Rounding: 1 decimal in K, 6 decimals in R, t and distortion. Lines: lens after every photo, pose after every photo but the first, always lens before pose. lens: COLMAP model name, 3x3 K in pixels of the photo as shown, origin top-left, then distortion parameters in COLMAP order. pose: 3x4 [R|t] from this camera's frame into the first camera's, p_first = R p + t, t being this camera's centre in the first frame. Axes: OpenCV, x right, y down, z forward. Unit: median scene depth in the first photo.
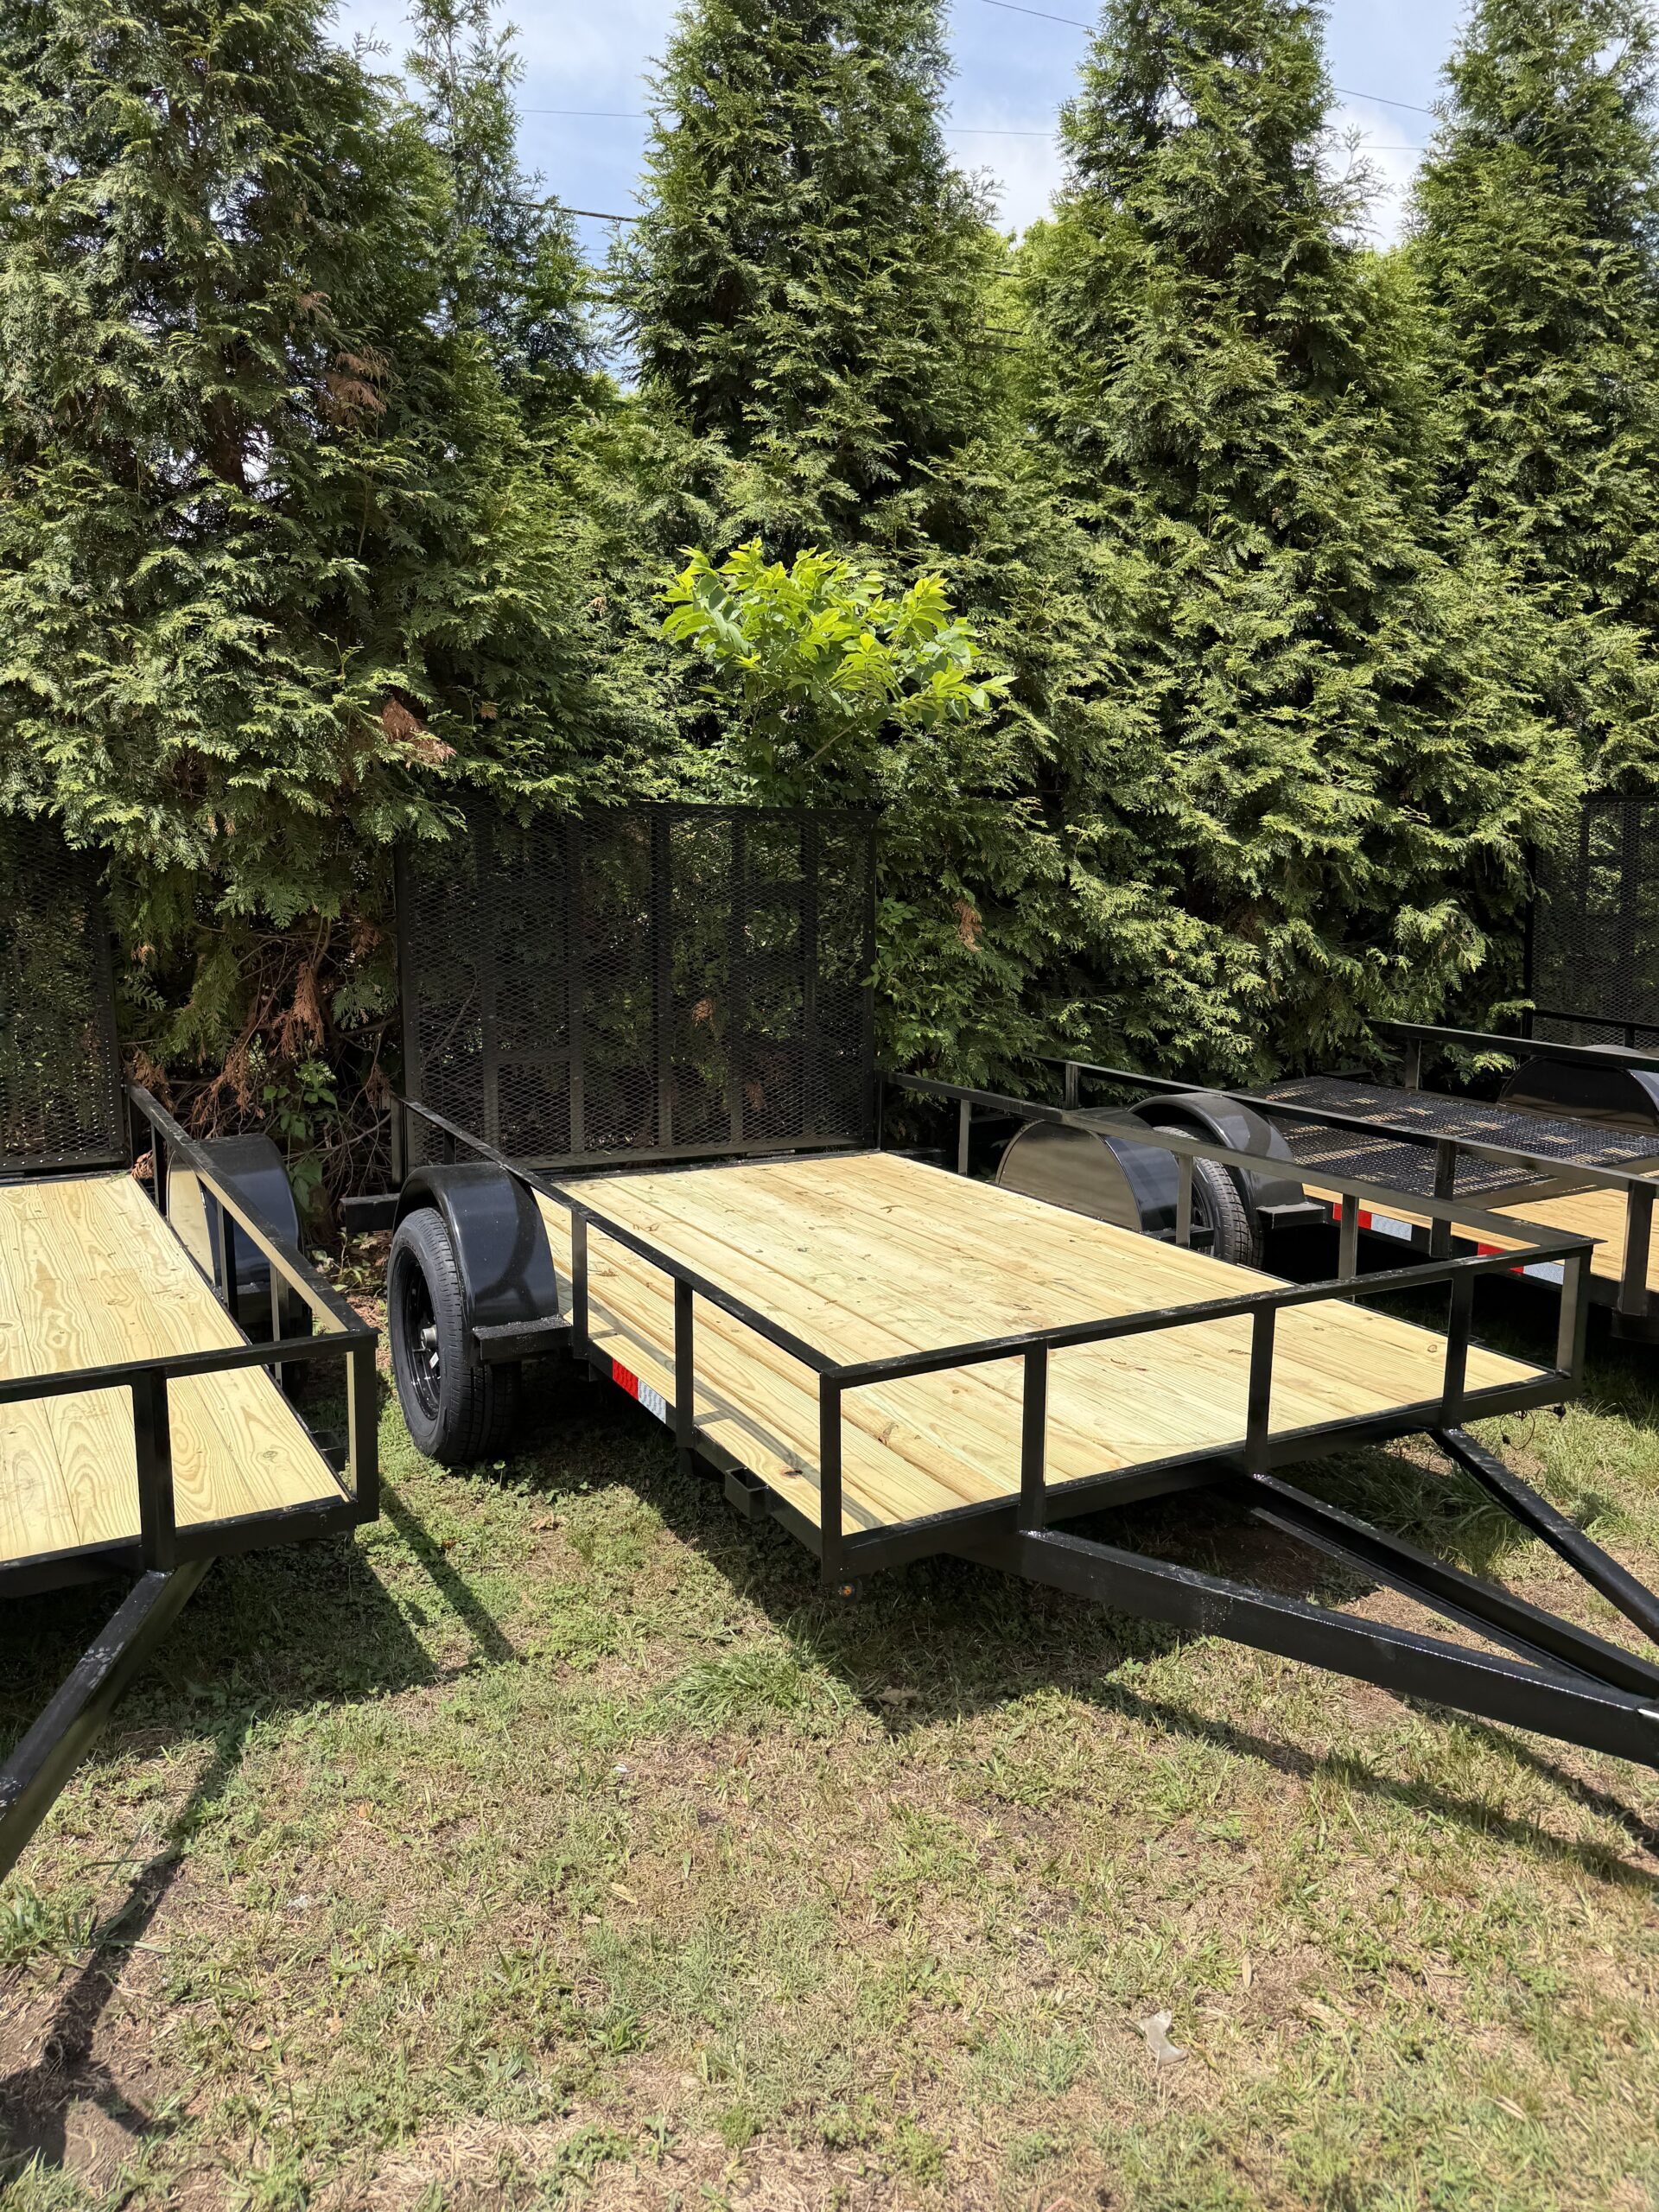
lens RADIAL K [[1550.7, 0, 844.3], [0, 1550.7, 1118.2], [0, 0, 1]] dist [0.034025, -0.030254]
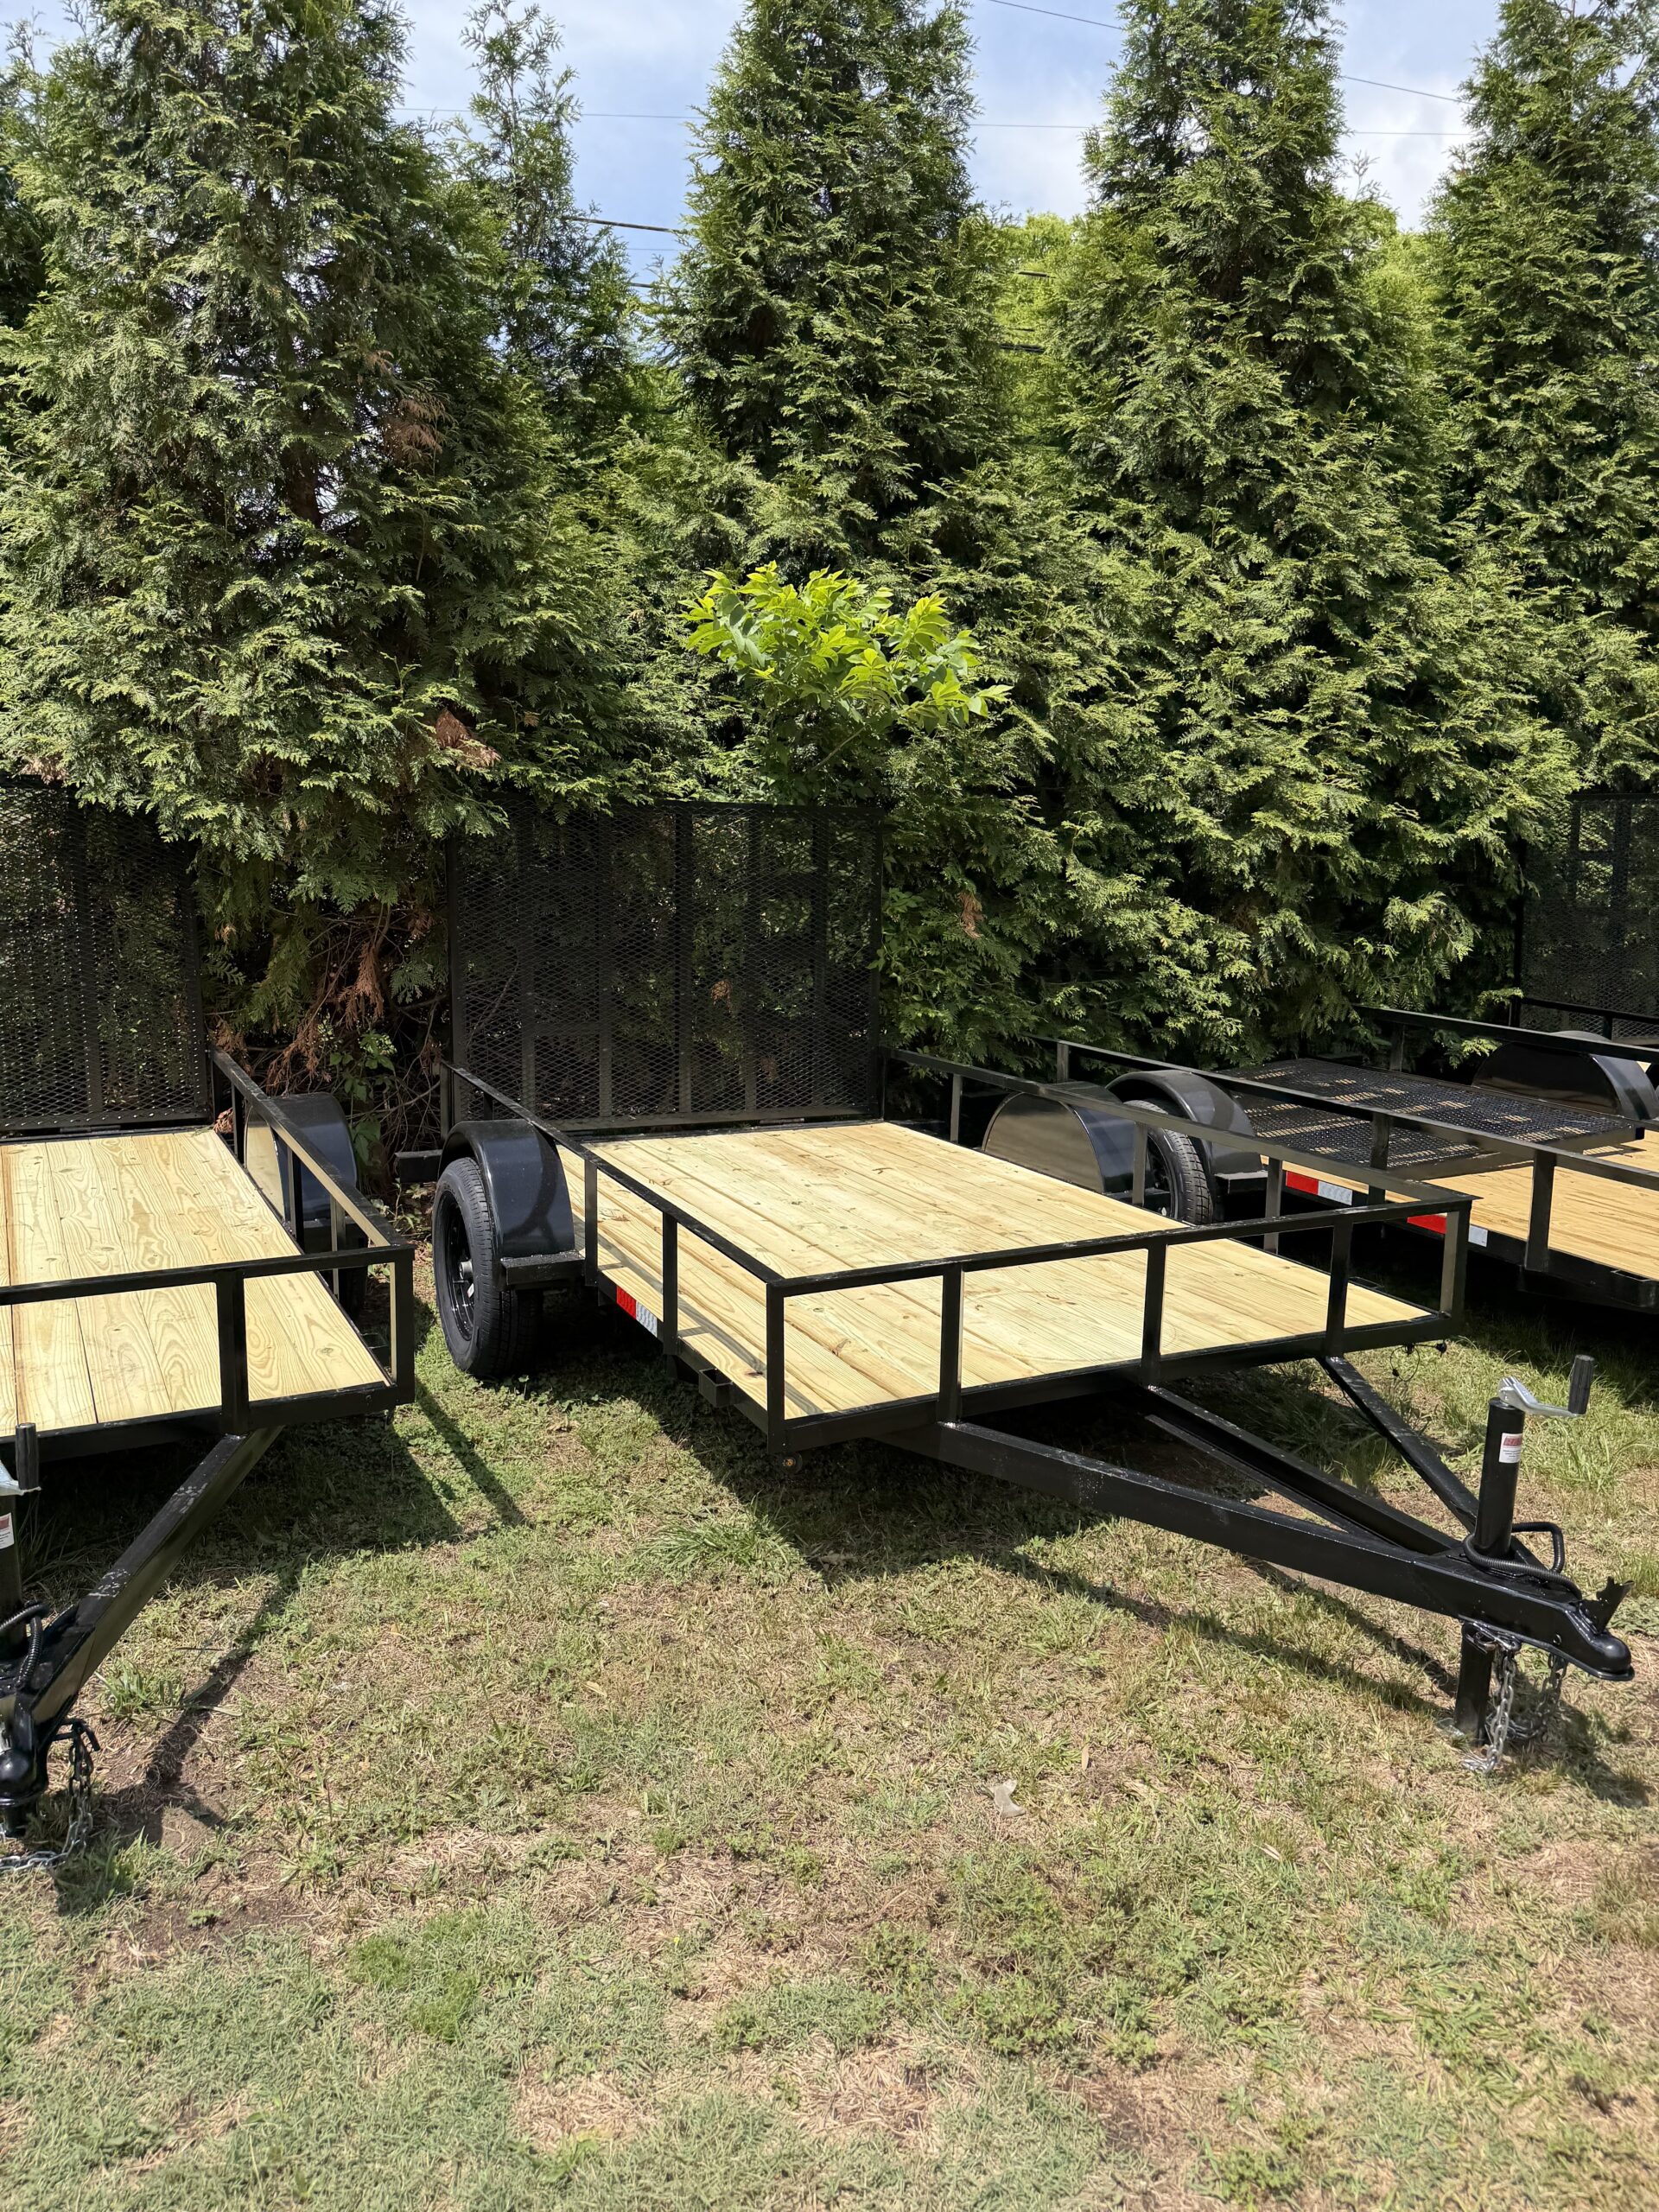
lens RADIAL K [[1570.5, 0, 835.9], [0, 1570.5, 1118.8], [0, 0, 1]] dist [0.048847, -0.052814]
pose [[0.998581, 0.014276, -0.051307, 0.051629], [-0.013789, 0.999857, 0.009835, 0.010977], [0.051440, -0.009114, 0.998635, -0.119556]]
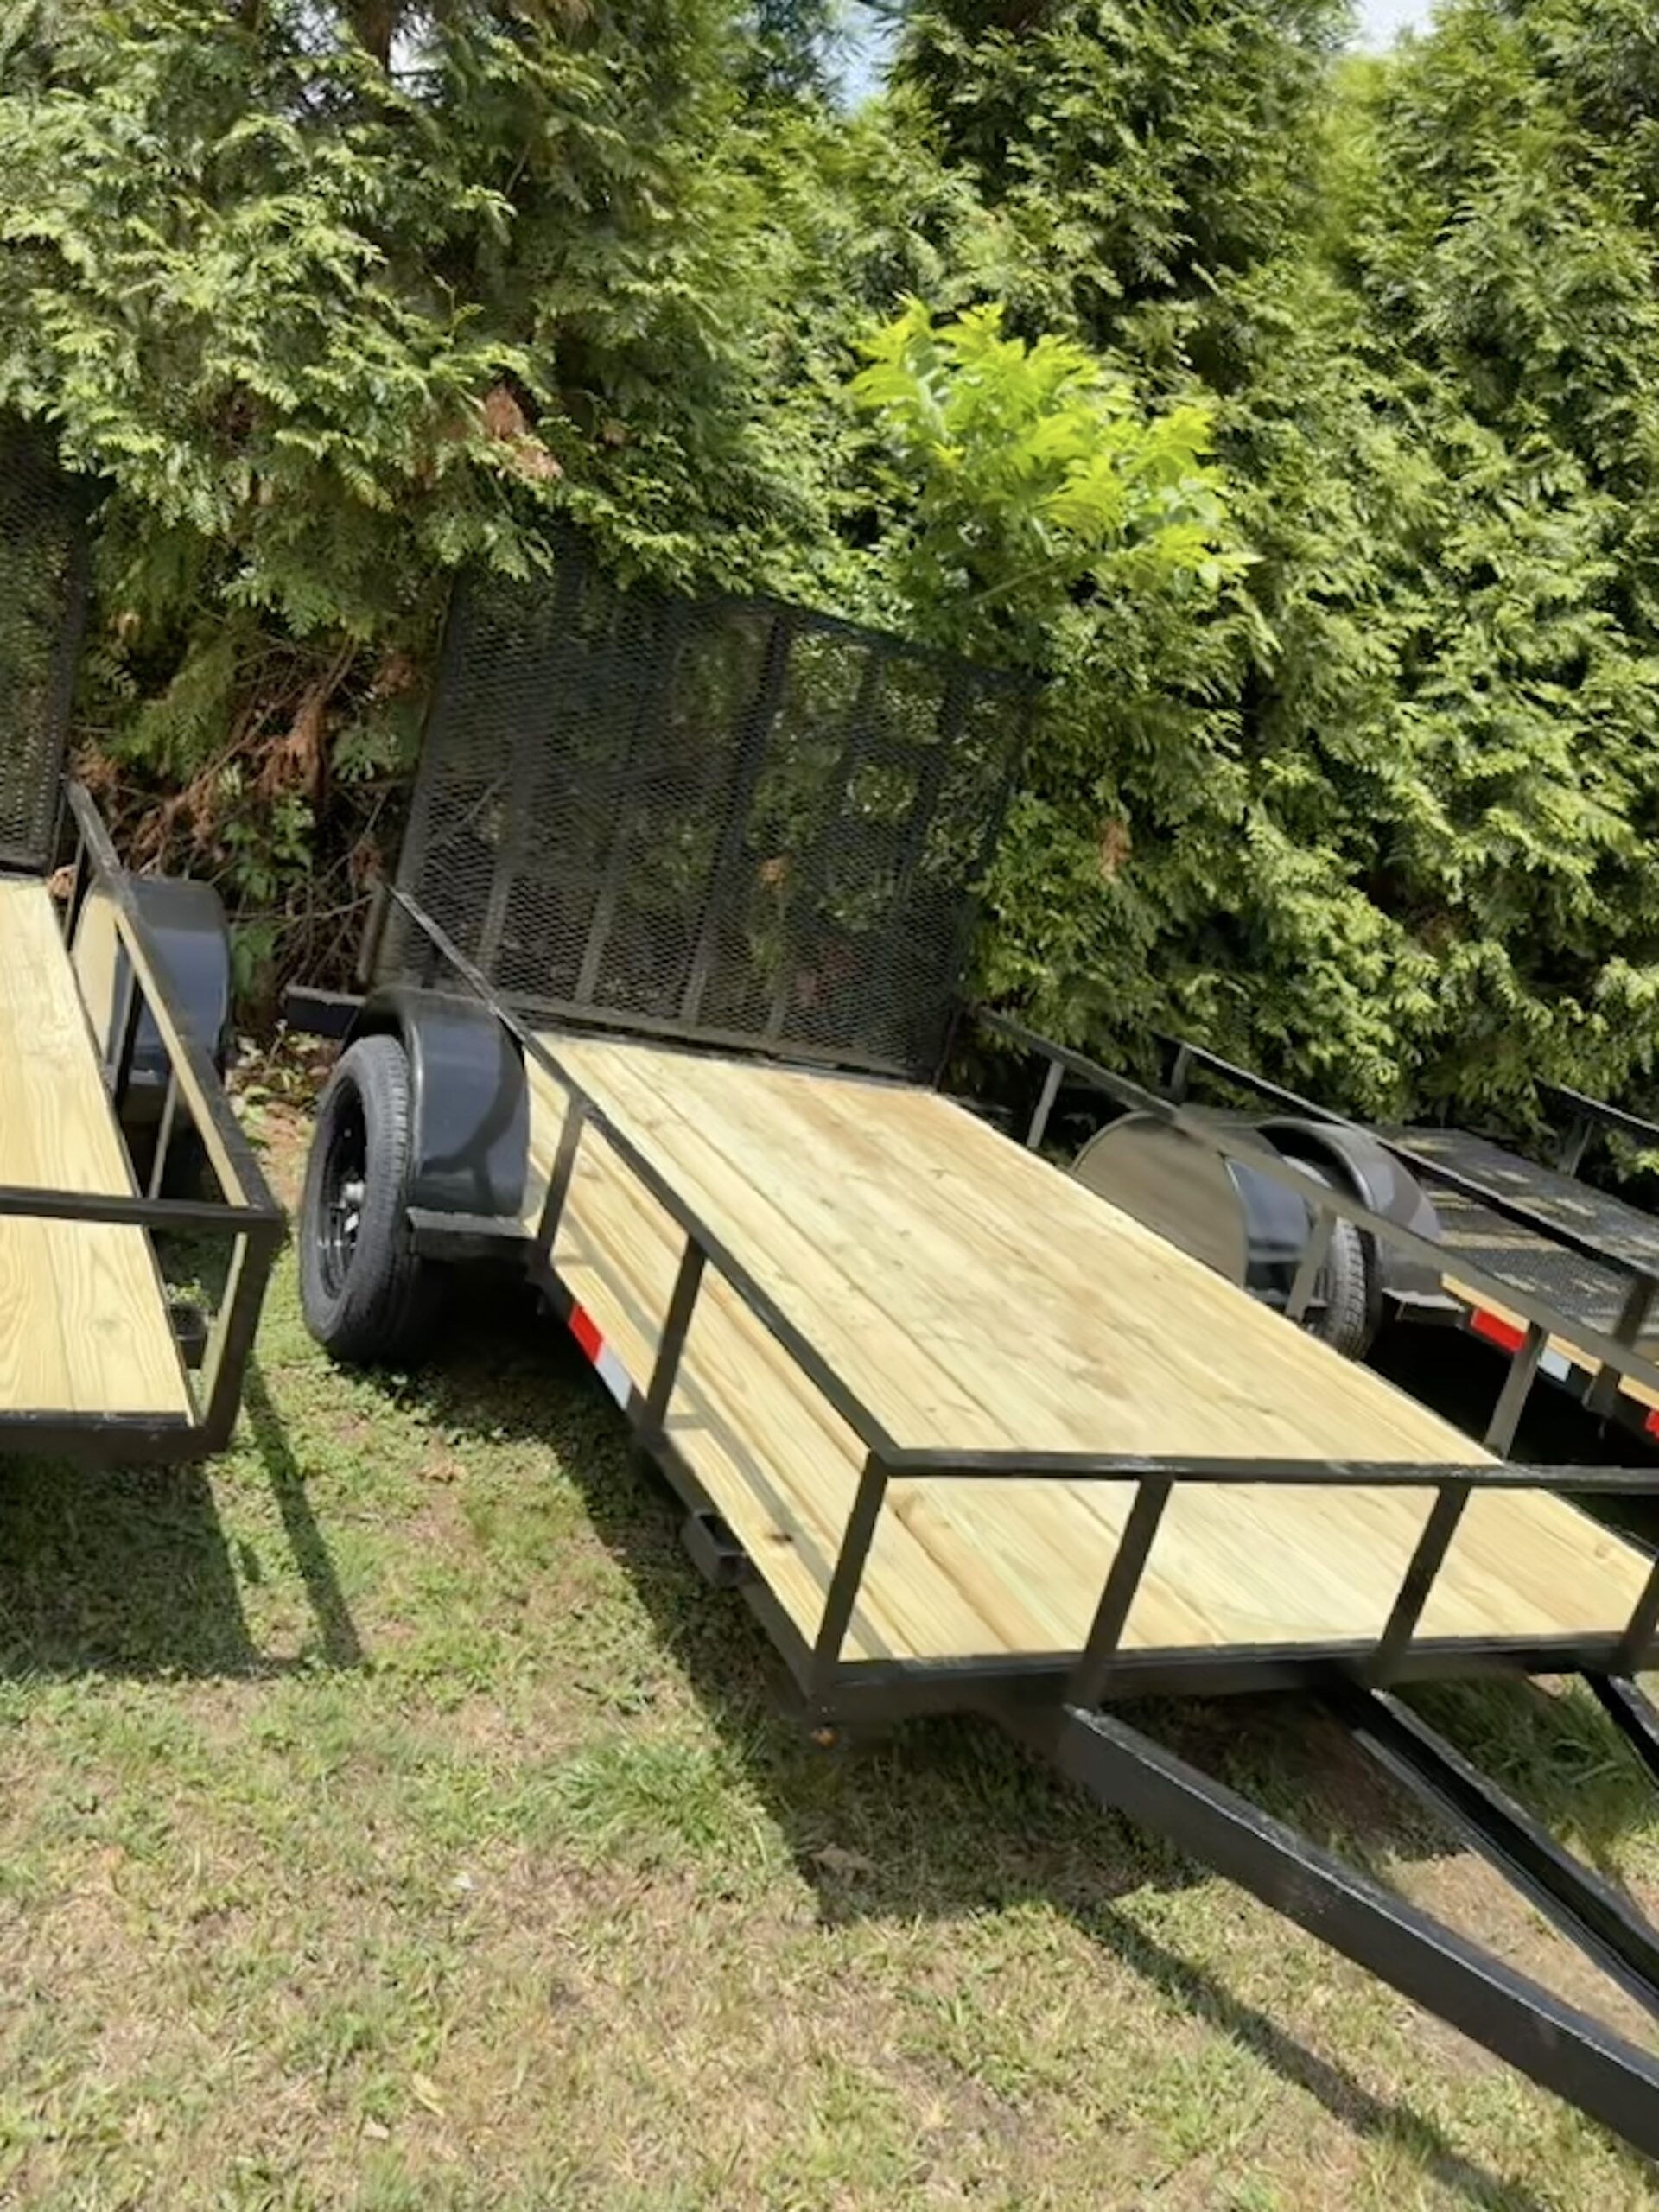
lens RADIAL K [[1688.7, 0, 808.6], [0, 1688.7, 1089.5], [0, 0, 1]] dist [0.002869, 0.009183]
pose [[0.965930, 0.258750, -0.005262, -0.041720], [-0.257971, 0.964252, 0.060571, -0.016780], [0.020747, -0.057150, 0.998150, 0.123475]]
